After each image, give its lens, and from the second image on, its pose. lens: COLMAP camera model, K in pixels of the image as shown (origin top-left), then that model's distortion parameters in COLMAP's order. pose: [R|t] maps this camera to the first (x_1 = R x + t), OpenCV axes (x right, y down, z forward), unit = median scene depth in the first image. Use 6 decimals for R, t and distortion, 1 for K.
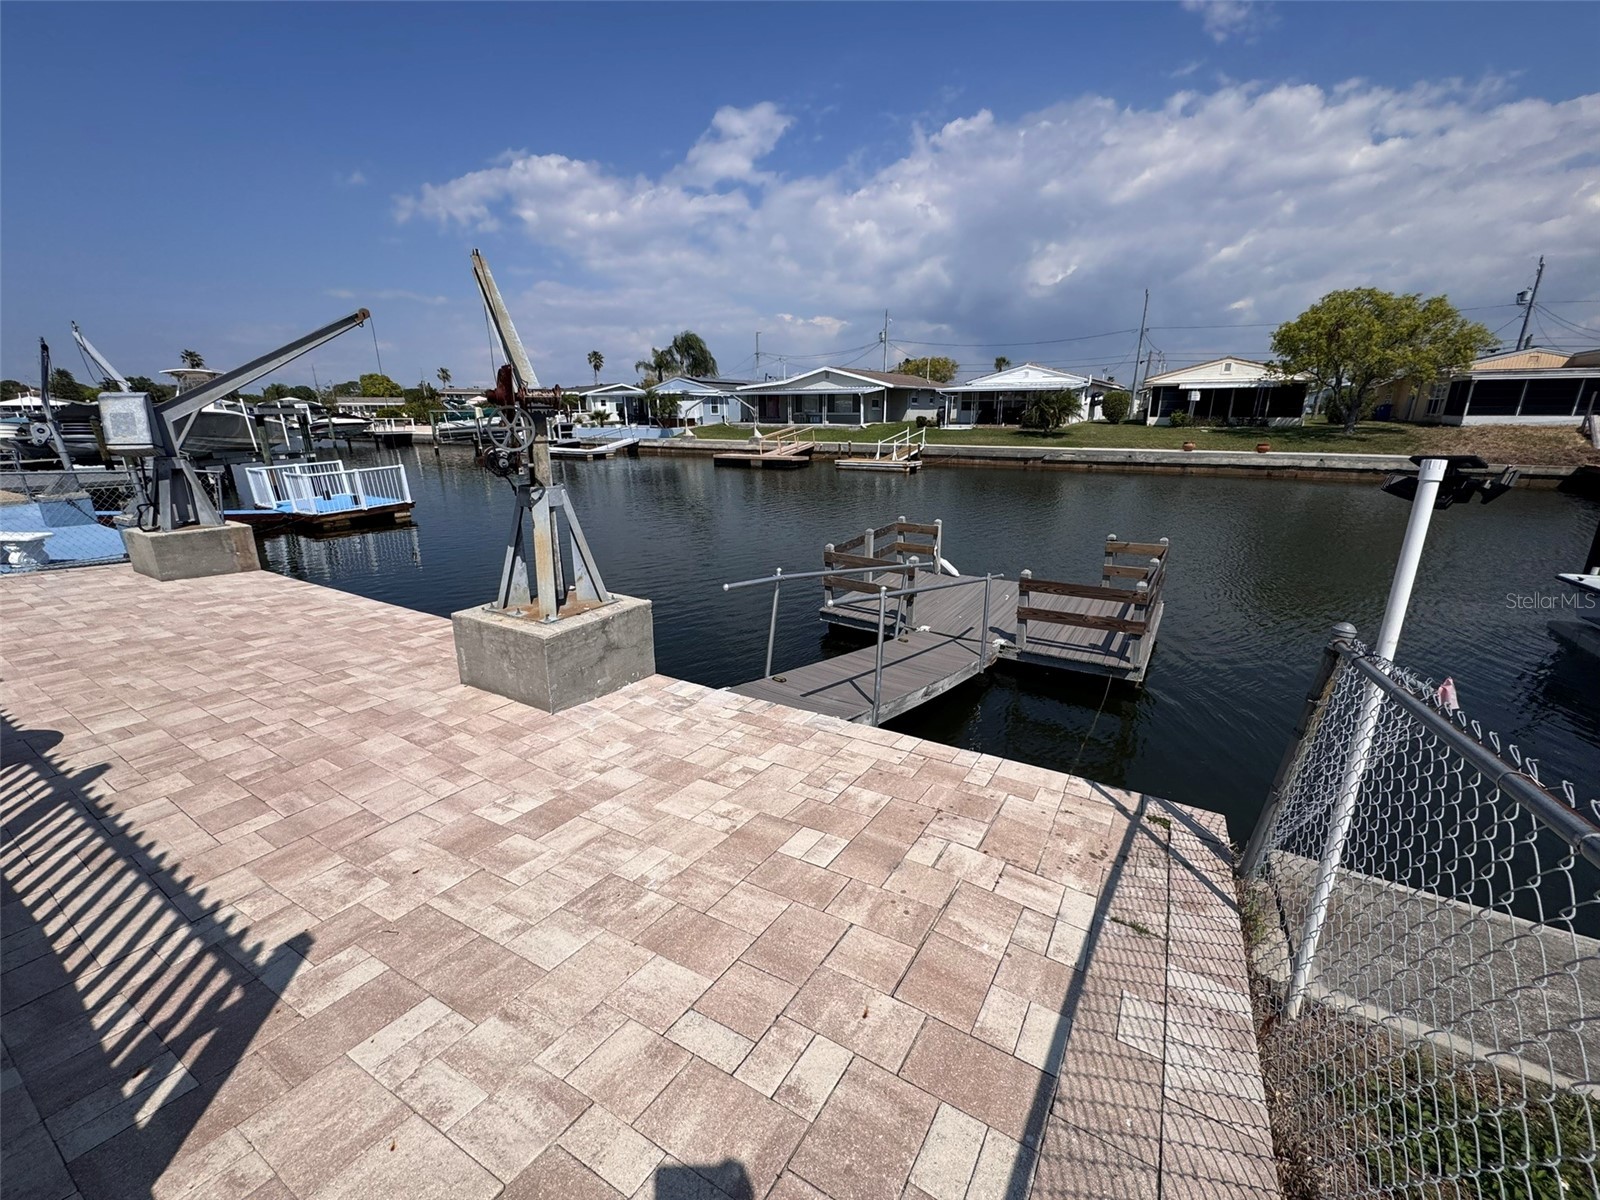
lens RADIAL K [[639.5, 0, 802.2], [0, 639.5, 599.2], [0, 0, 1]] dist [-0.002389, -0.000652]
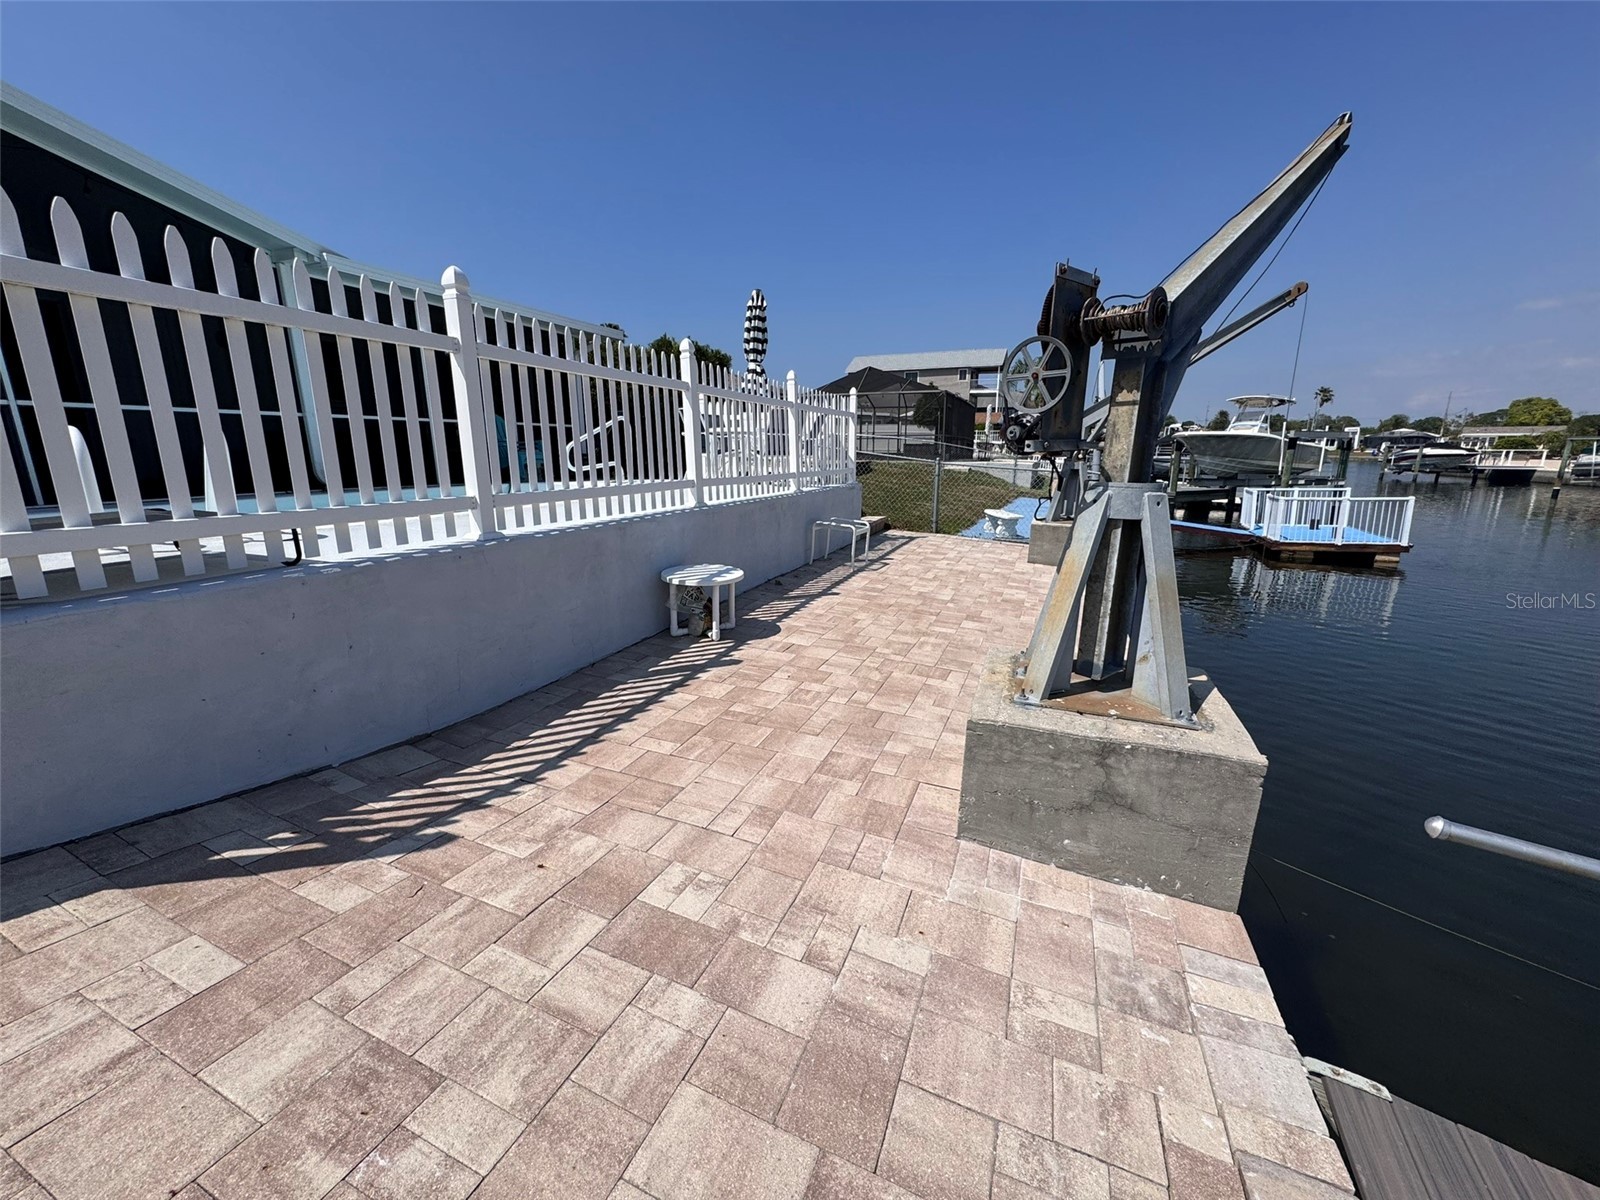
lens RADIAL K [[639.5, 0, 808.0], [0, 639.5, 602.9], [0, 0, 1]] dist [-0.002389, -0.000652]
pose [[0.160410, 0.234749, -0.958729, 0.137923], [-0.278786, 0.942535, 0.184138, -0.117655], [0.946862, 0.237742, 0.216637, 0.727336]]
